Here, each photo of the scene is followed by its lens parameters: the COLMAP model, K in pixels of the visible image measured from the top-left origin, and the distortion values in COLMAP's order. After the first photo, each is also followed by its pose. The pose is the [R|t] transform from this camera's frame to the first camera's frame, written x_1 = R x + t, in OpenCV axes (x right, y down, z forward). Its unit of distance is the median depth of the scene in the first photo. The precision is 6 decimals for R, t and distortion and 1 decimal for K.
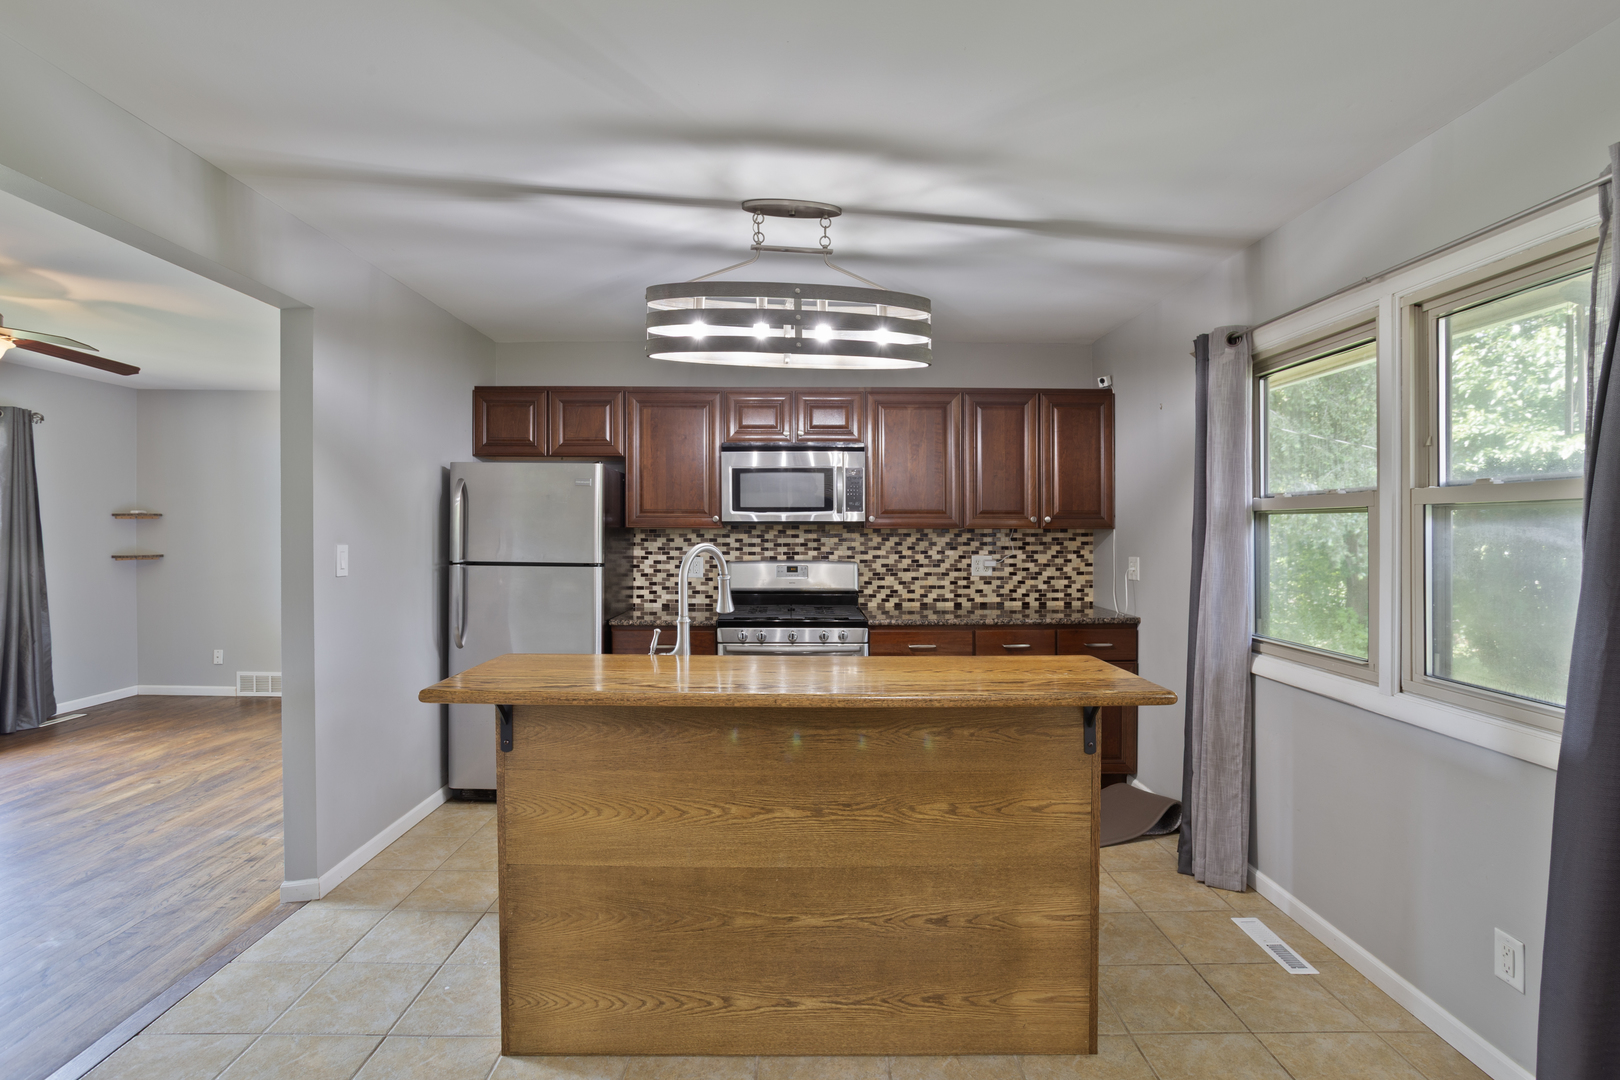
lens RADIAL K [[765.8, 0, 806.0], [0, 765.8, 539.2], [0, 0, 1]] dist [-0.010872, 0.000929]
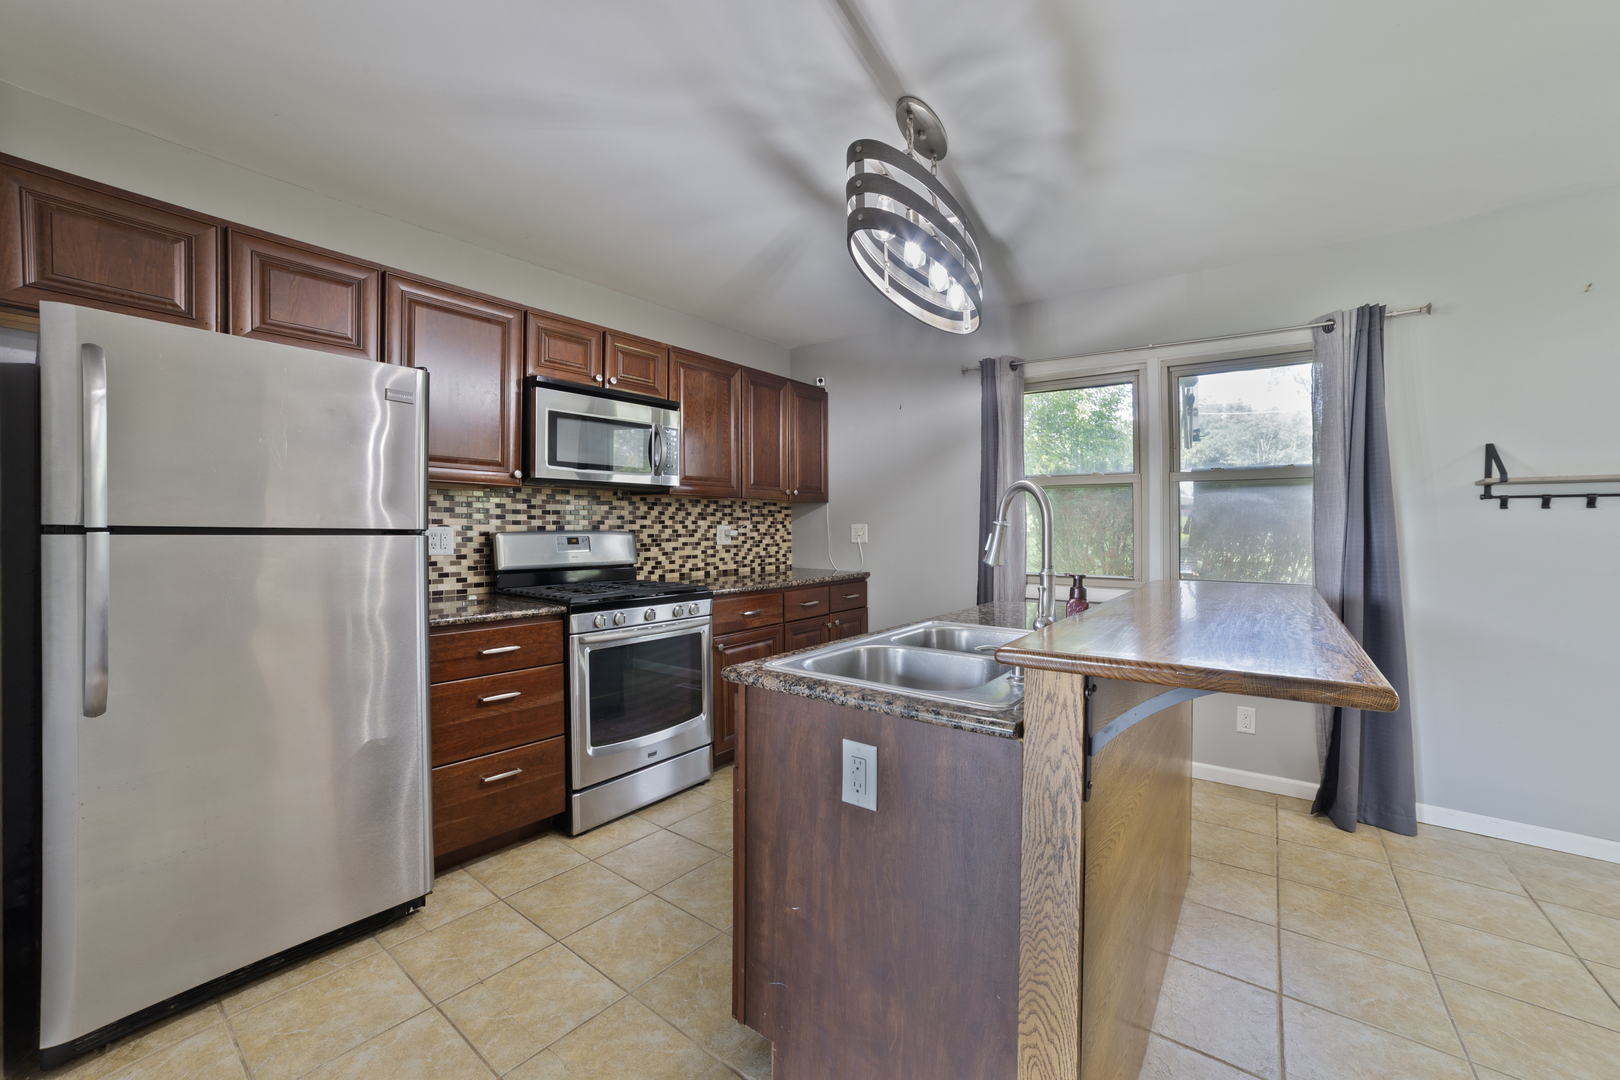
lens RADIAL K [[671.2, 0, 837.6], [0, 671.2, 518.2], [0, 0, 1]] dist [0.011526, 0.000131]
pose [[0.615727, 0.008274, 0.787916, -0.410193], [0.008981, 0.999806, -0.017517, 0.029122], [-0.787908, 0.017861, 0.615534, 0.304178]]
